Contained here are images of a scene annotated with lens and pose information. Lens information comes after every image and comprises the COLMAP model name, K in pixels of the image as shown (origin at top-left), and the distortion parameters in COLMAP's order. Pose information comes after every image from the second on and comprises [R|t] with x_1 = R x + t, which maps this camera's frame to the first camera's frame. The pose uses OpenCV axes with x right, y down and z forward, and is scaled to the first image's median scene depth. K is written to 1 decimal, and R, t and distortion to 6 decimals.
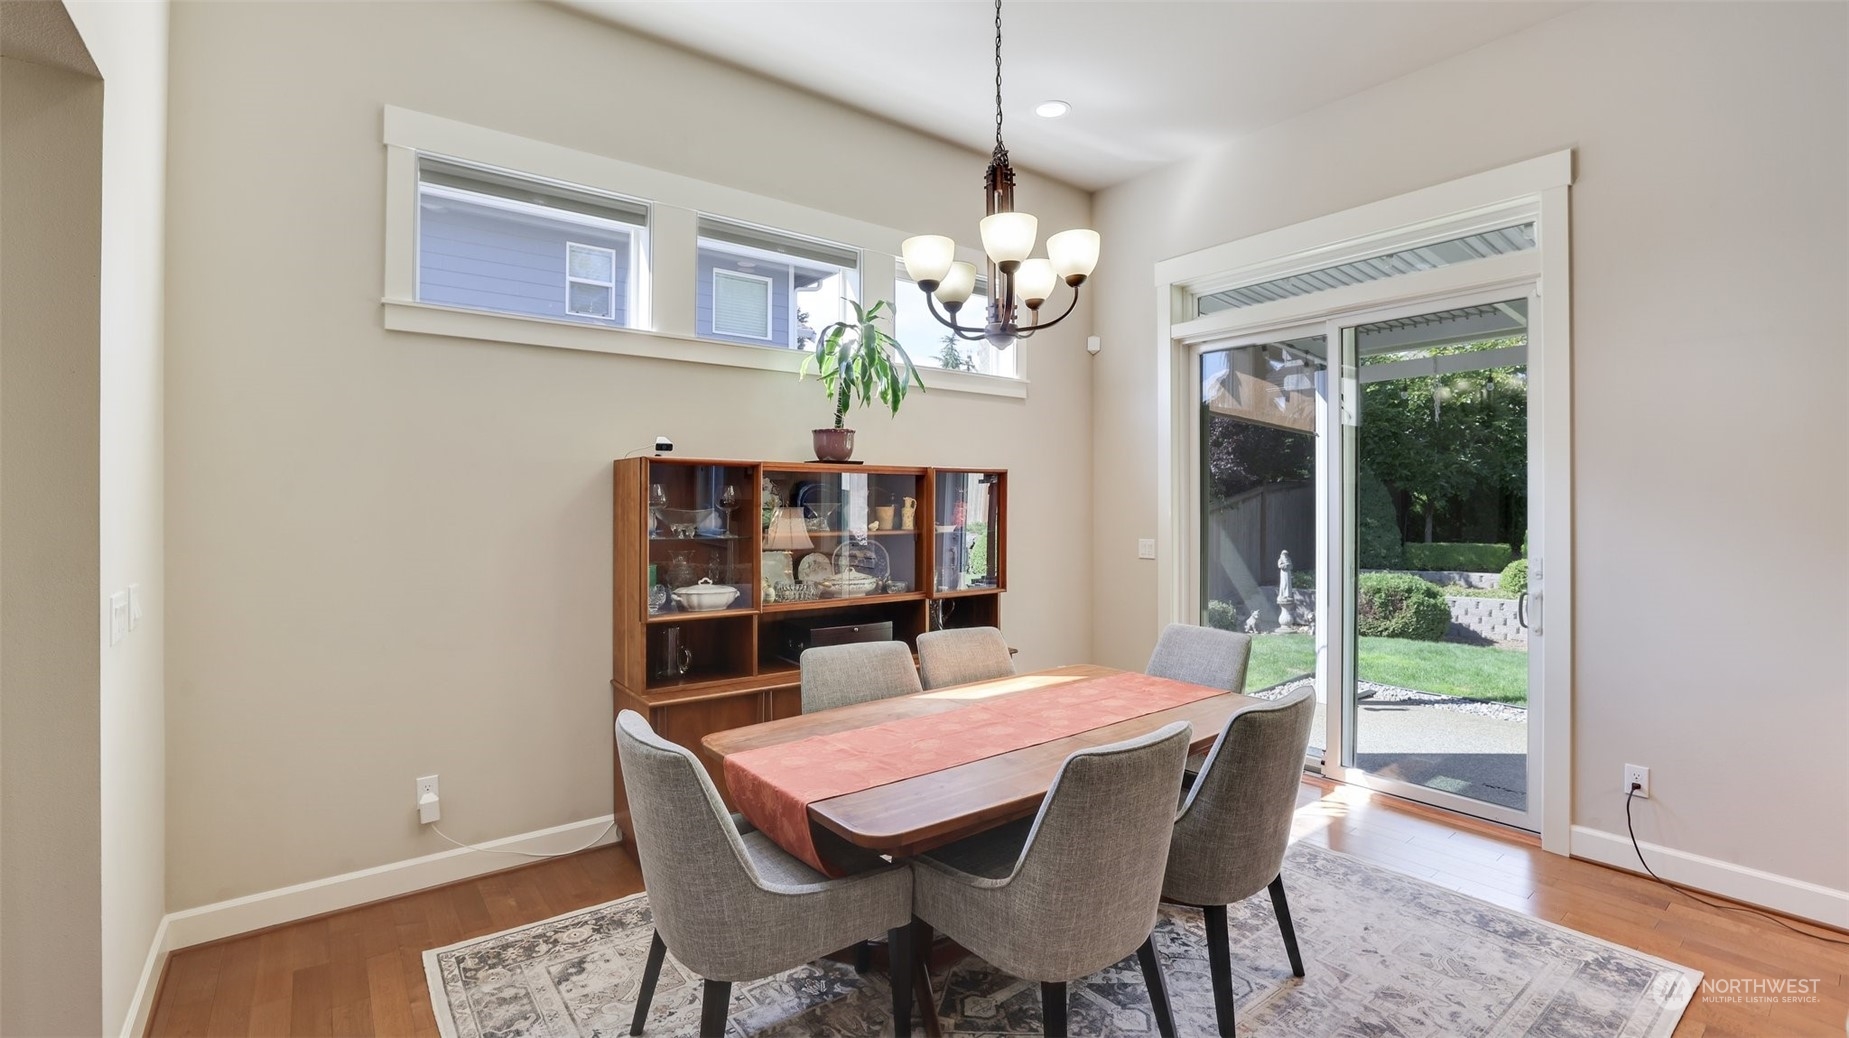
lens RADIAL K [[795.2, 0, 911.0], [0, 795.2, 507.9], [0, 0, 1]] dist [-0.041251, 0.011880]
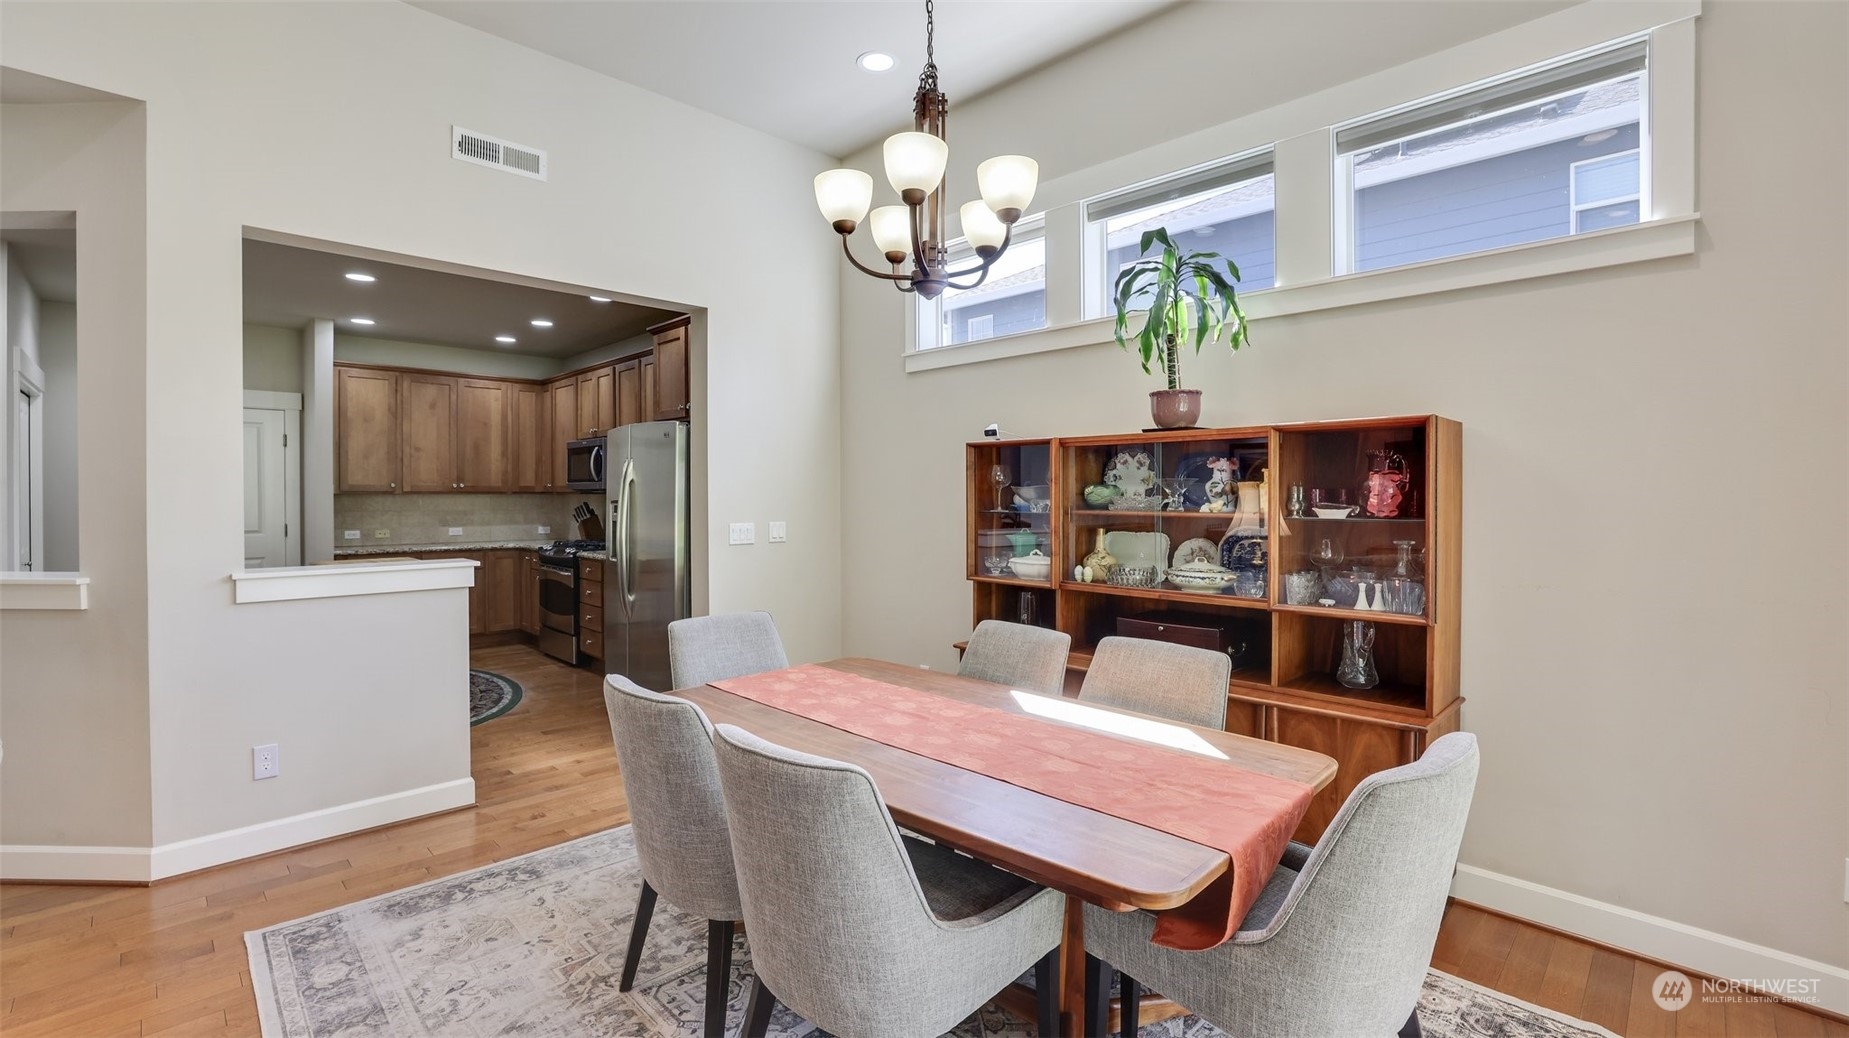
lens RADIAL K [[795.2, 0, 910.1], [0, 795.2, 508.1], [0, 0, 1]] dist [-0.041251, 0.011880]
pose [[0.127975, 0.013575, -0.991684, 0.704128], [-0.008020, 0.999888, 0.012653, 0.017116], [0.991745, 0.006334, 0.128069, 0.619820]]
